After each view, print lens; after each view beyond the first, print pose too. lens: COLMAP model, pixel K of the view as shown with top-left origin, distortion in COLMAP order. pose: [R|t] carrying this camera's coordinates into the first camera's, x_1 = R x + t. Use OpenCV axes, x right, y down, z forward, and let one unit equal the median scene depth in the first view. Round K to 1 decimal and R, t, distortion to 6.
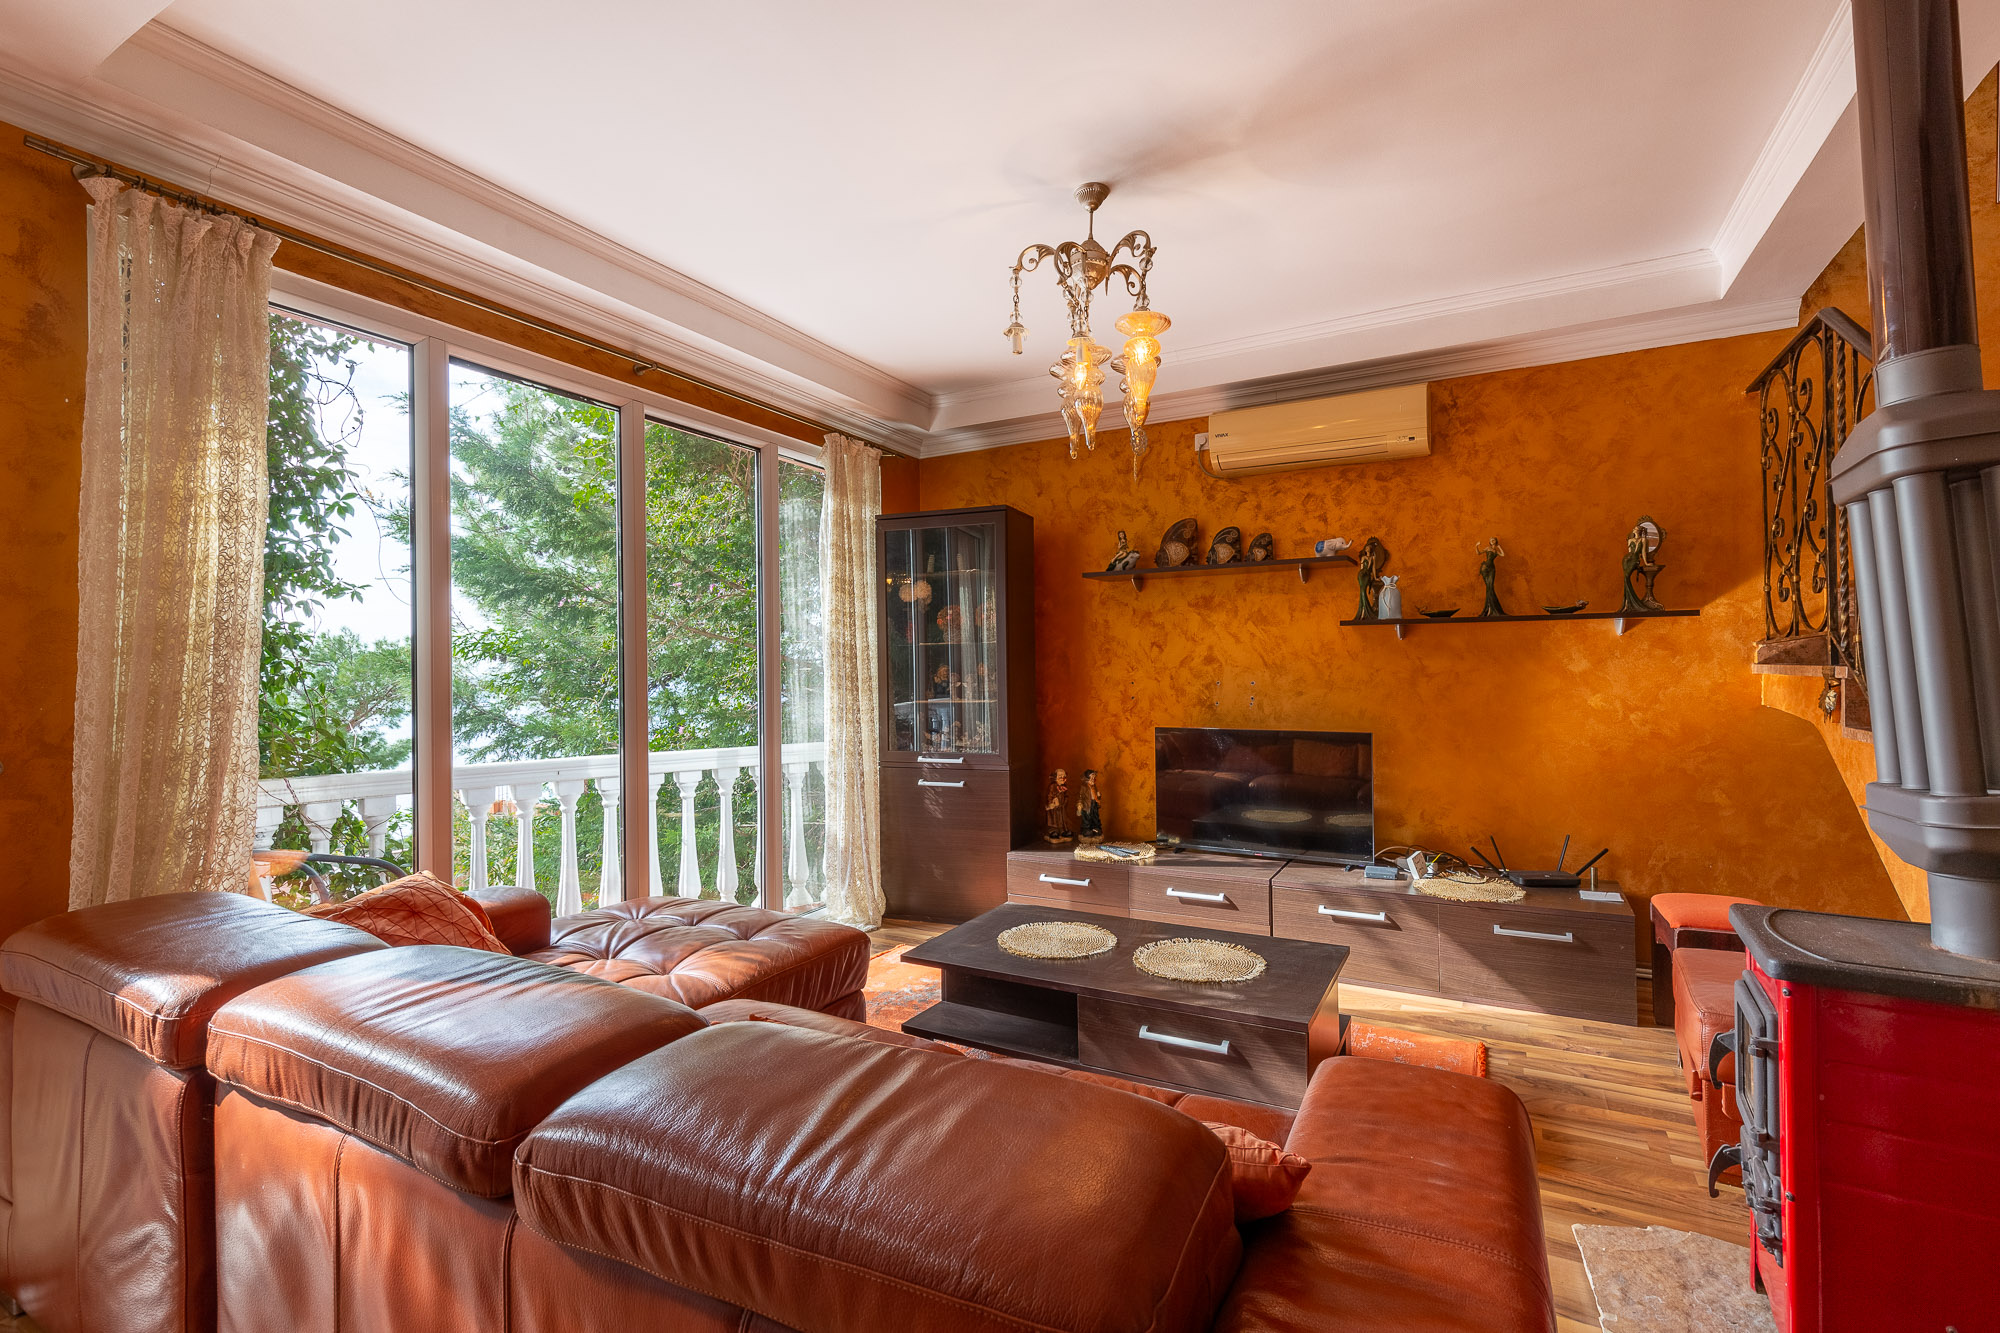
lens RADIAL K [[906.0, 0, 993.7], [0, 906.0, 670.2], [0, 0, 1]] dist [0.008698, -0.001993]
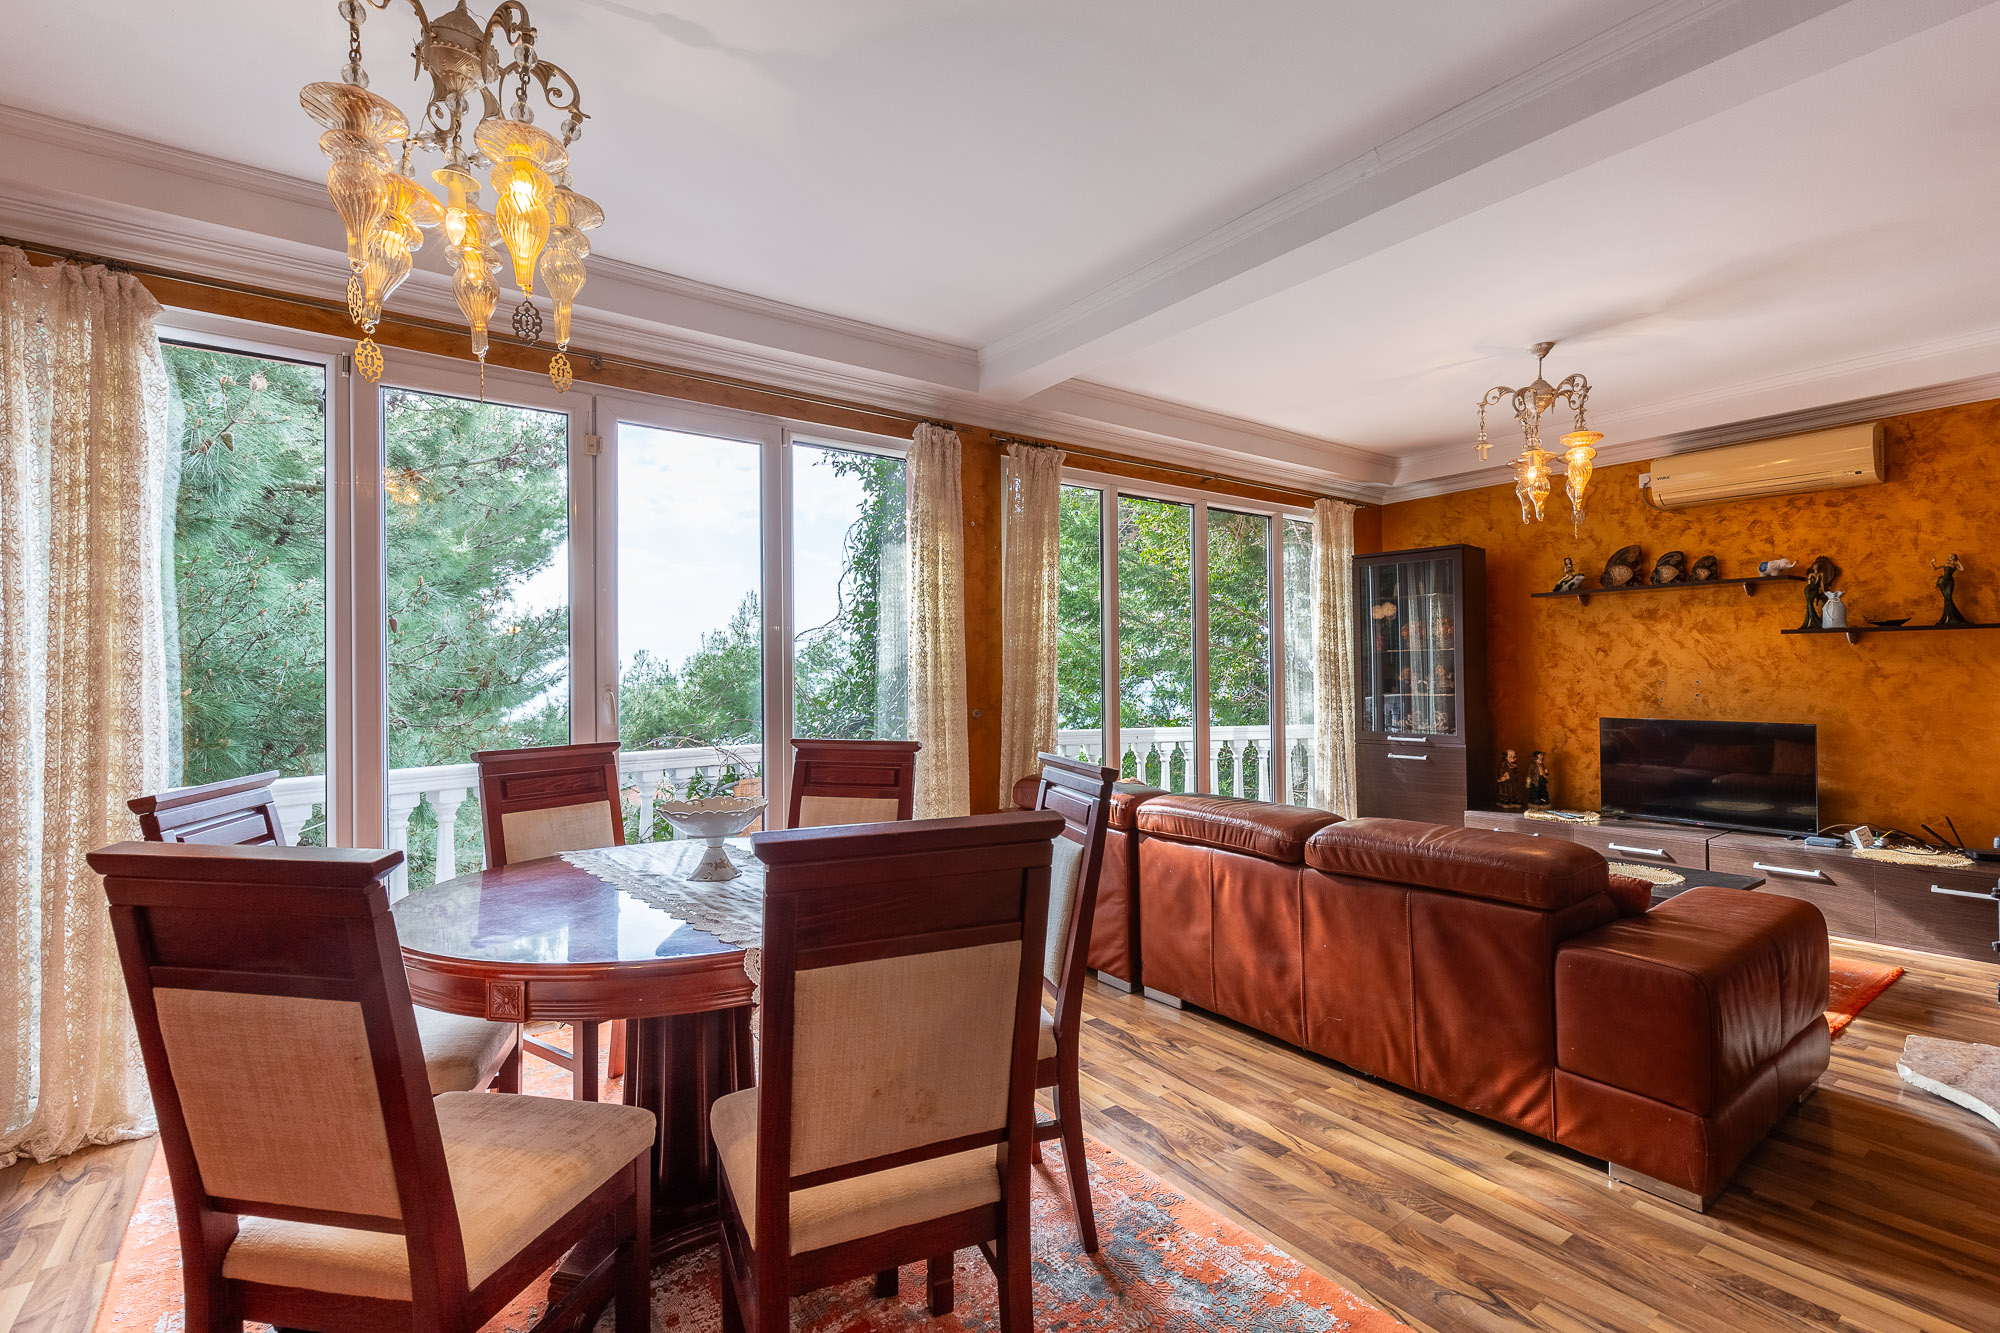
lens RADIAL K [[906.0, 0, 1001.8], [0, 906.0, 666.6], [0, 0, 1]] dist [0.008698, -0.001993]
pose [[0.912055, -0.001225, -0.410066, -0.056811], [-0.000742, 0.999989, -0.004637, 0.000216], [0.410067, 0.004533, 0.912044, -0.466636]]
